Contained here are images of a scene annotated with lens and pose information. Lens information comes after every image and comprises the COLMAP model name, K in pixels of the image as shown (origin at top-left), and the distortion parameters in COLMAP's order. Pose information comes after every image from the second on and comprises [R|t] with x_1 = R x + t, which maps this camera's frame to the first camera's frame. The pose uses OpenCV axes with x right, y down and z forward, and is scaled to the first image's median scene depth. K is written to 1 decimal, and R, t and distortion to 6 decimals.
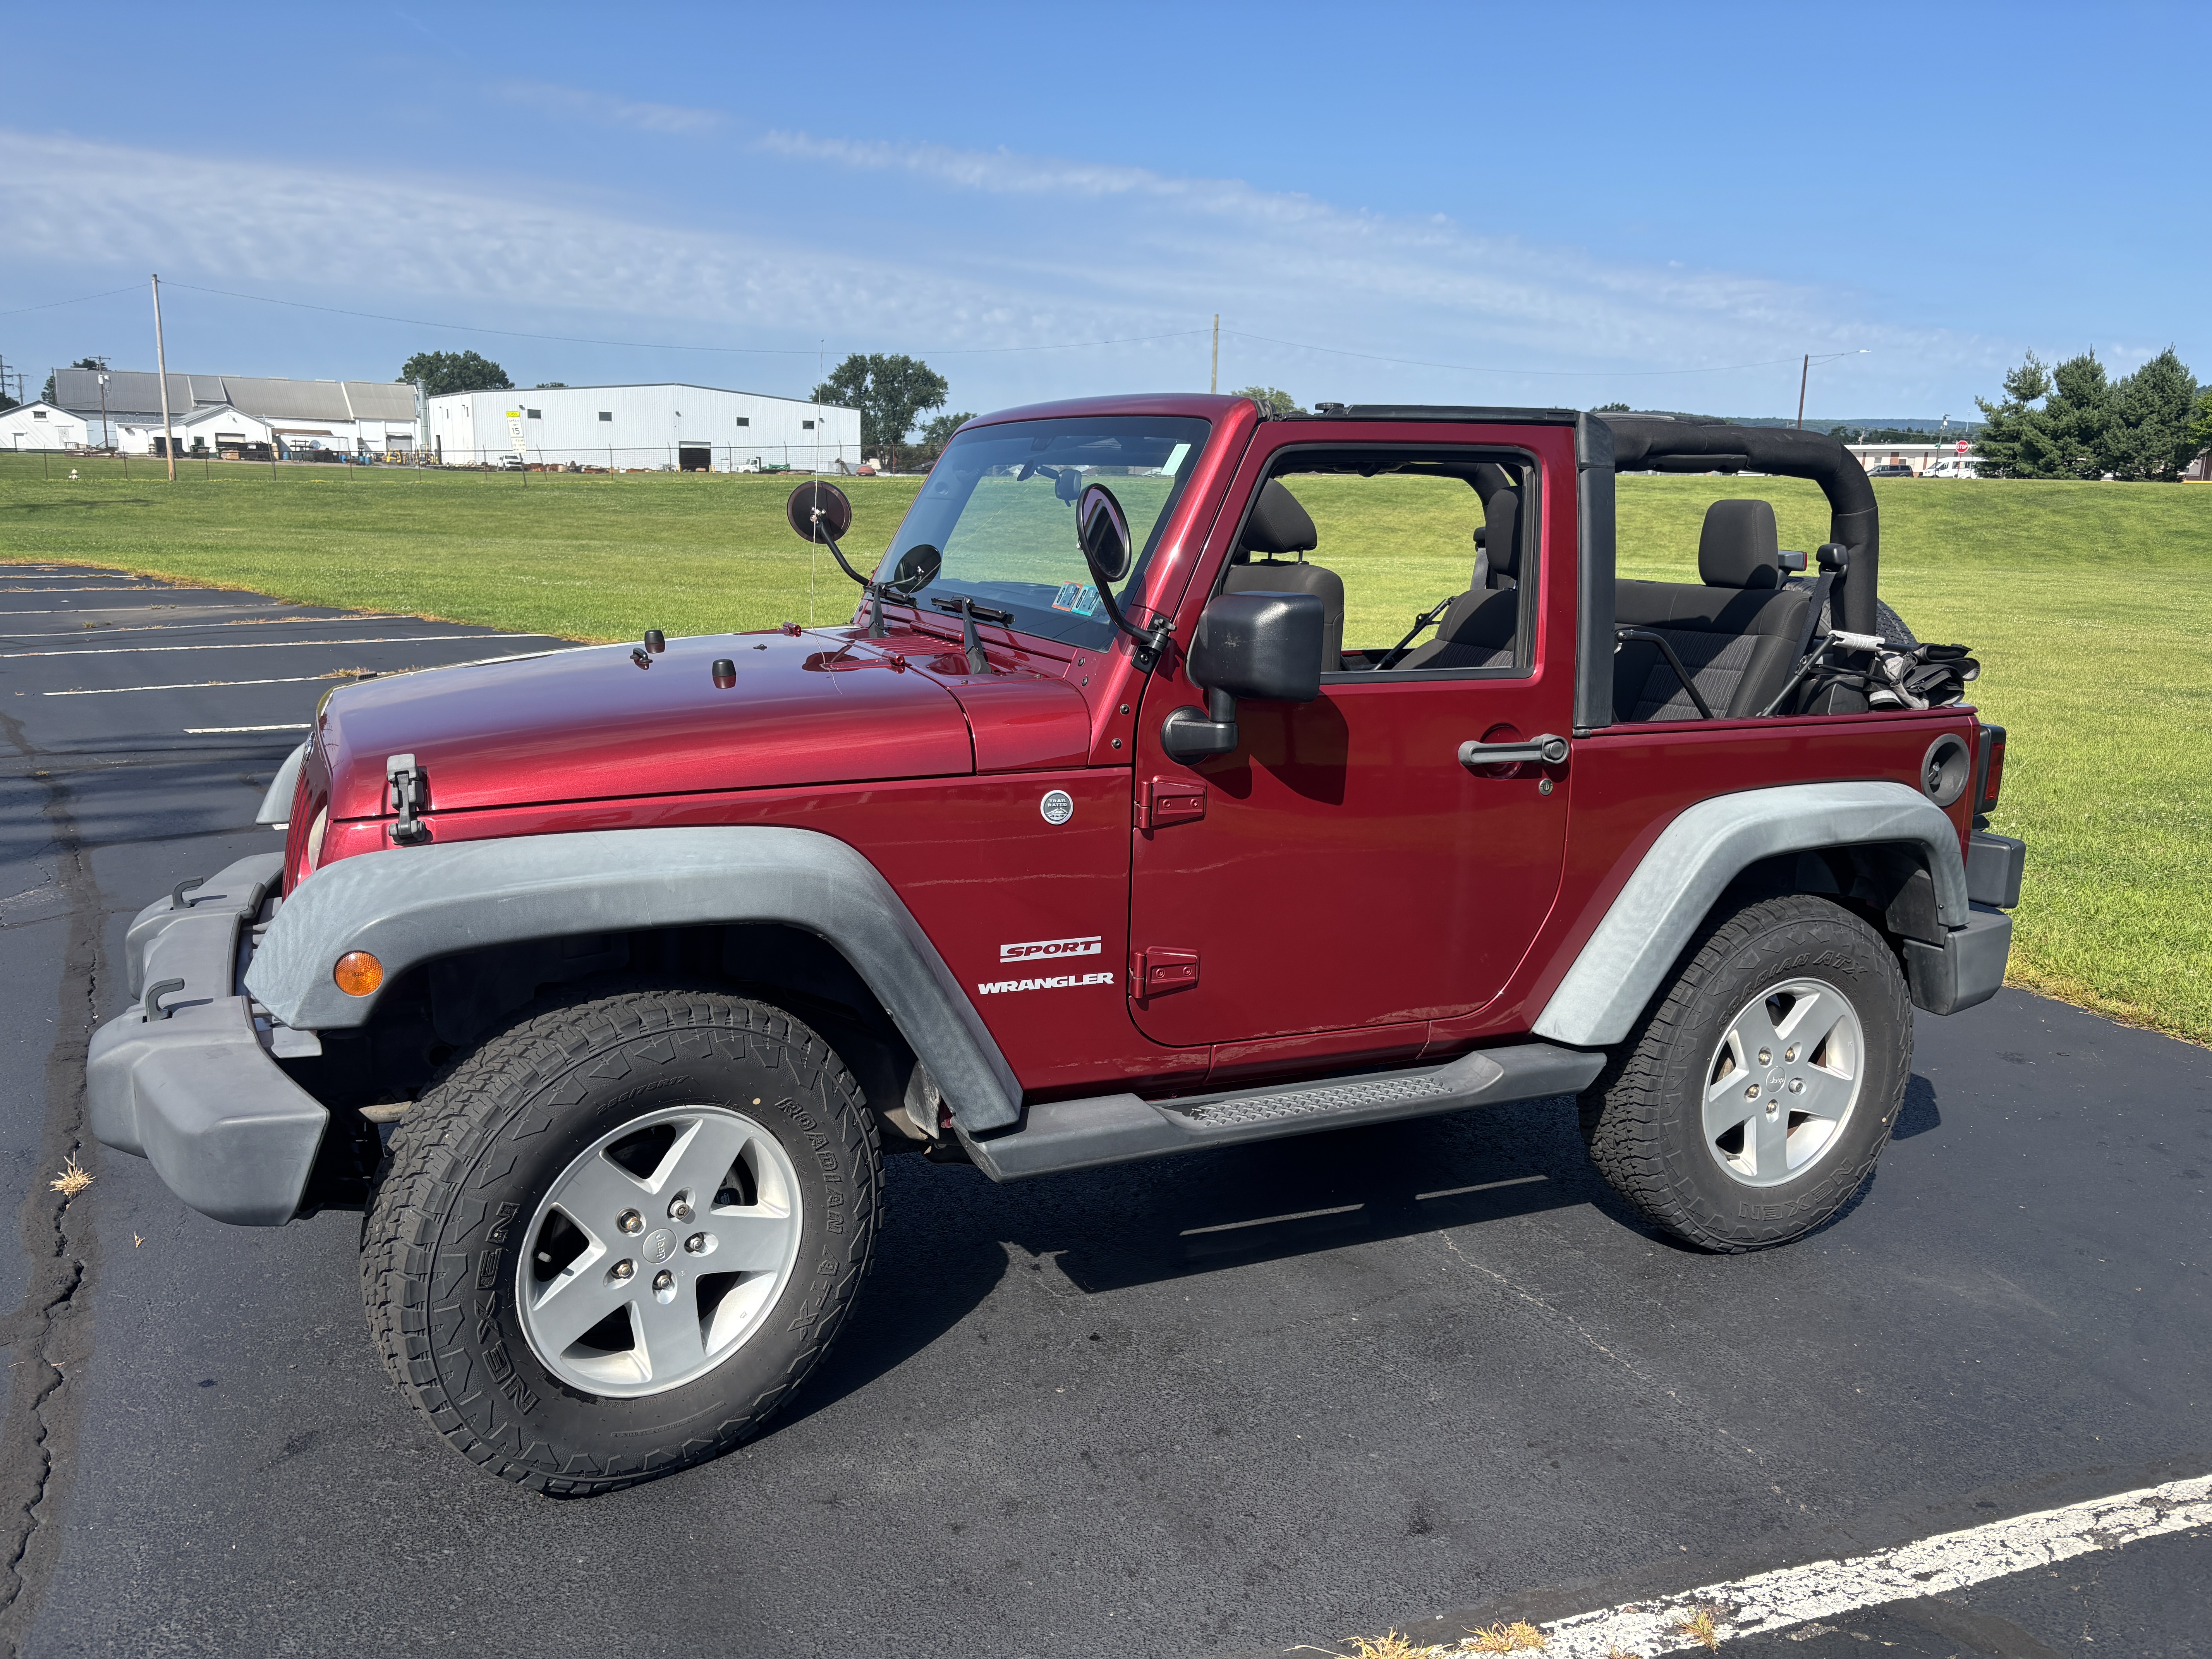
lens RADIAL K [[1684.5, 0, 1082.7], [0, 1684.5, 830.0], [0, 0, 1]] dist [0.022623, -0.020433]
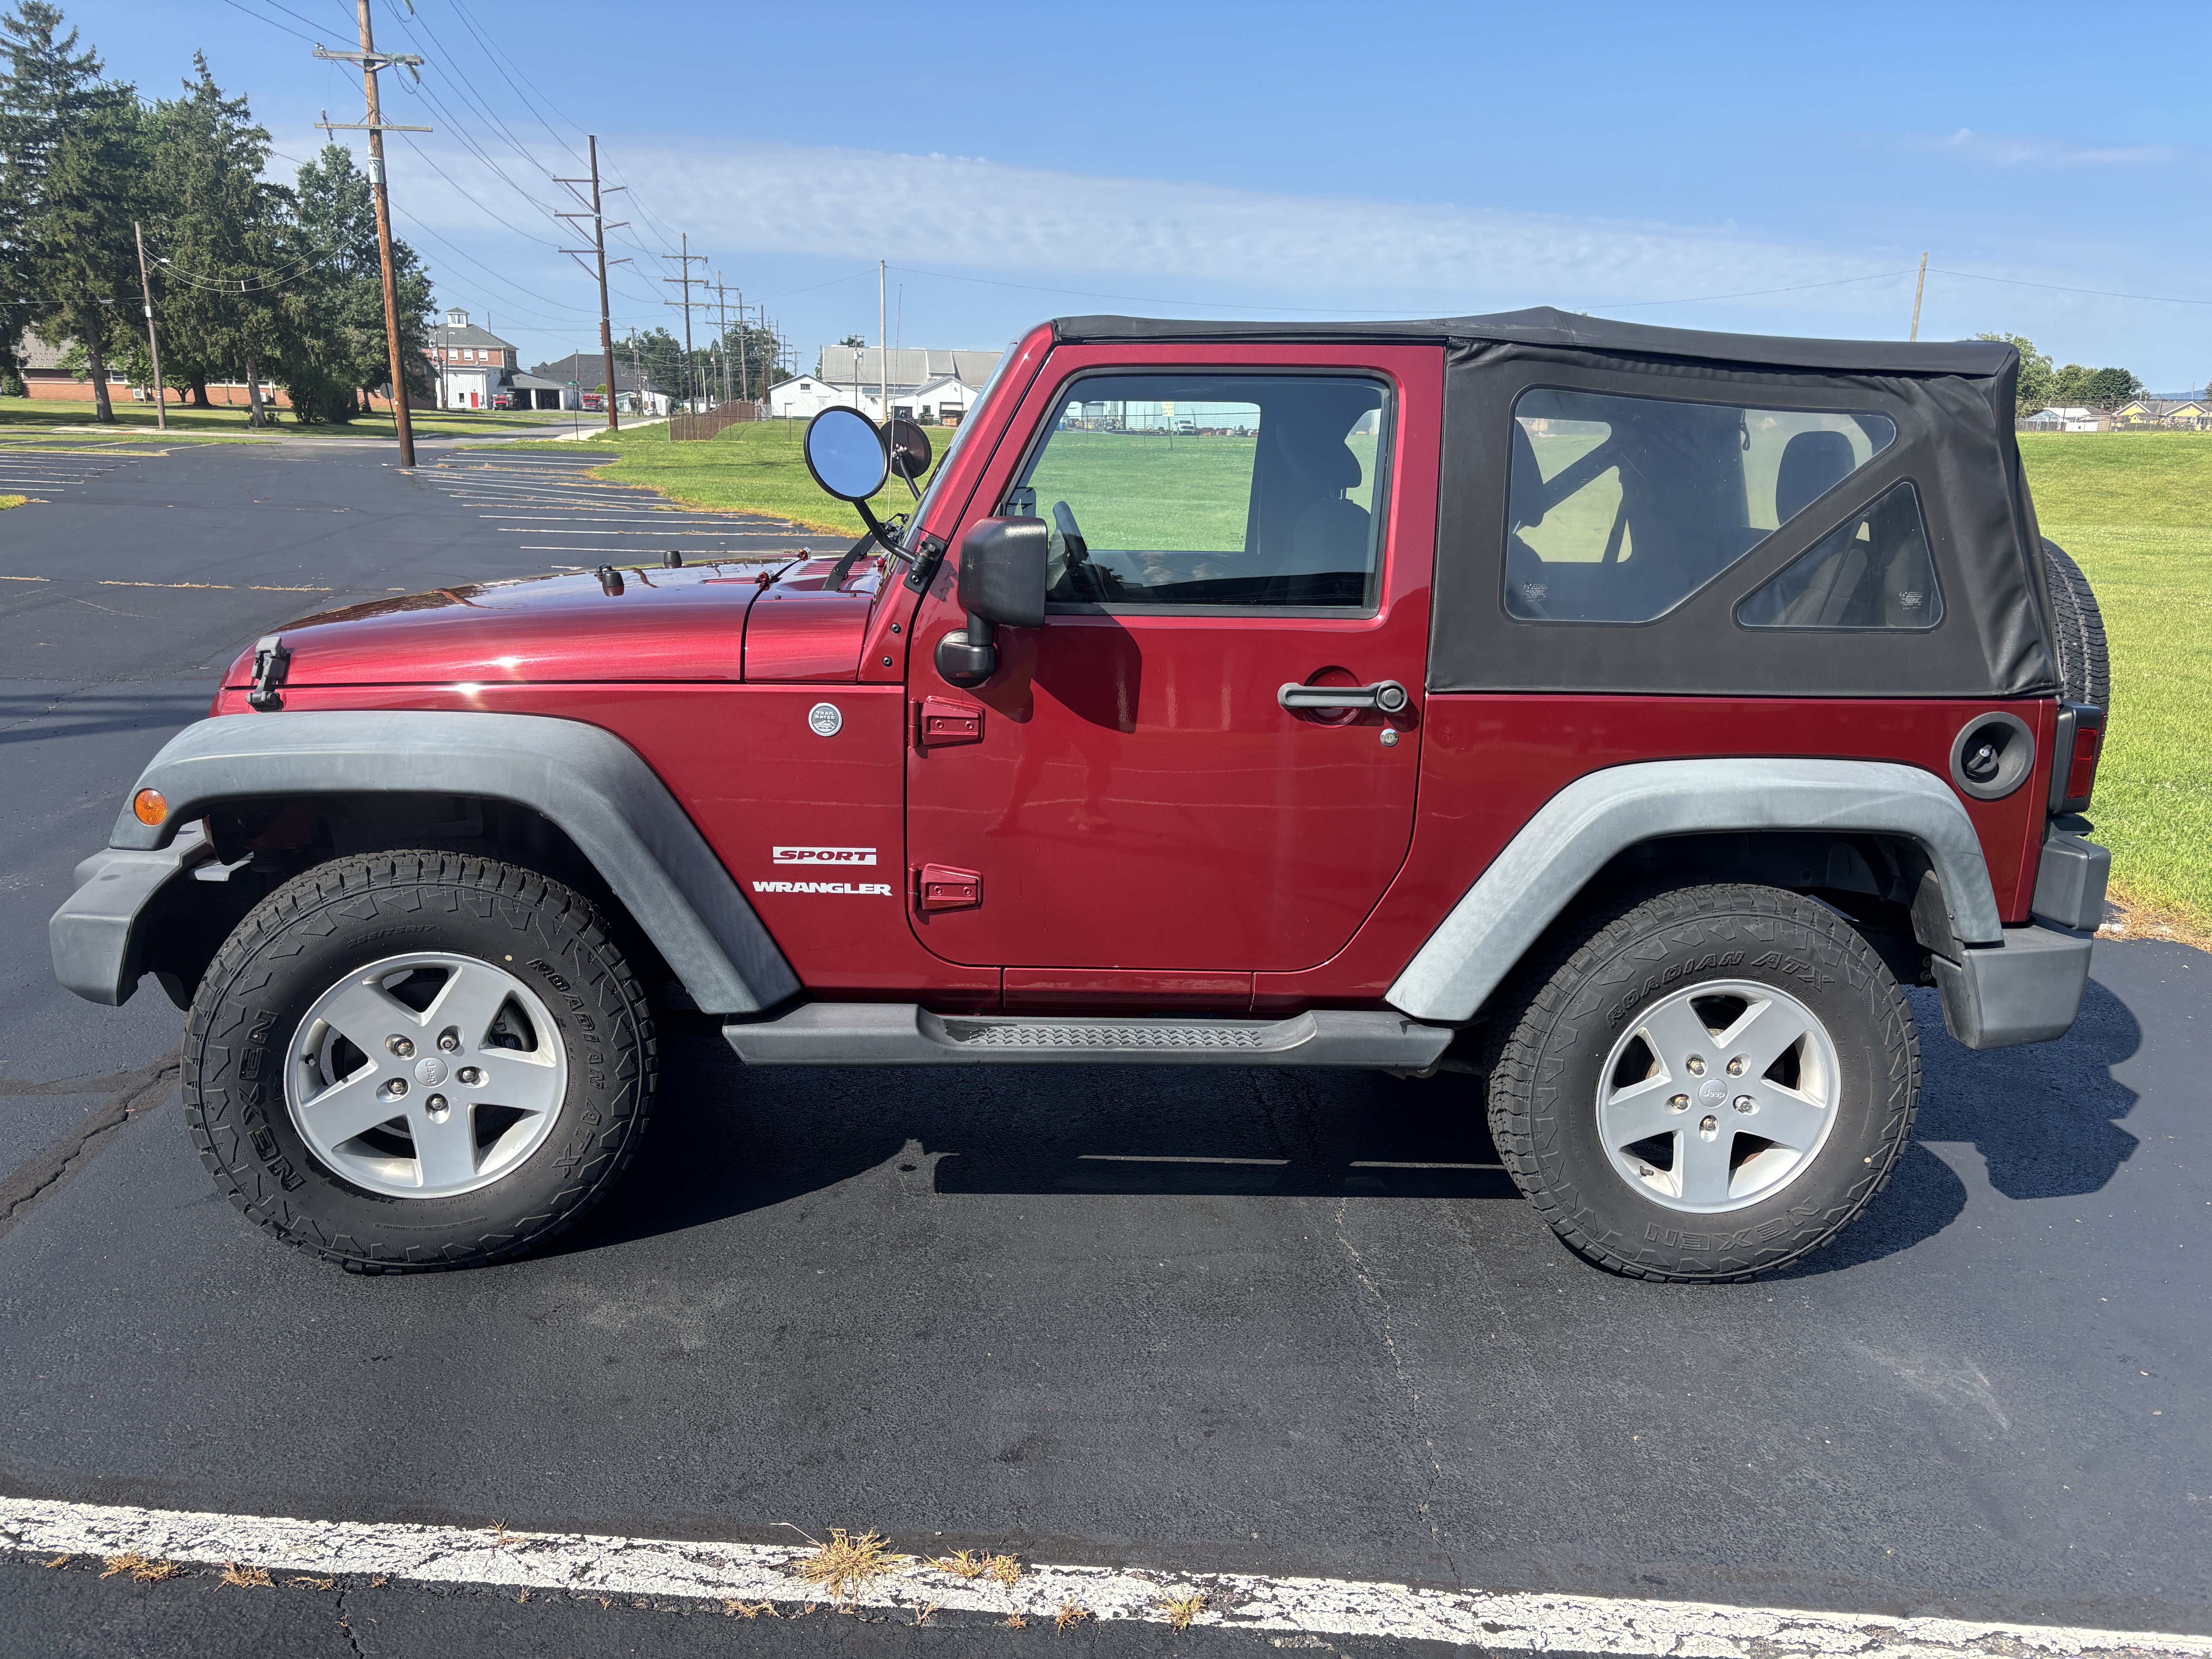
lens RADIAL K [[1684.5, 0, 1149.5], [0, 1684.5, 857.5], [0, 0, 1]] dist [0.022623, -0.020433]
pose [[0.926515, 0.087413, -0.365964, 0.510509], [-0.074450, 0.996000, 0.049414, 0.004528], [0.368819, -0.018537, 0.929316, 0.087474]]
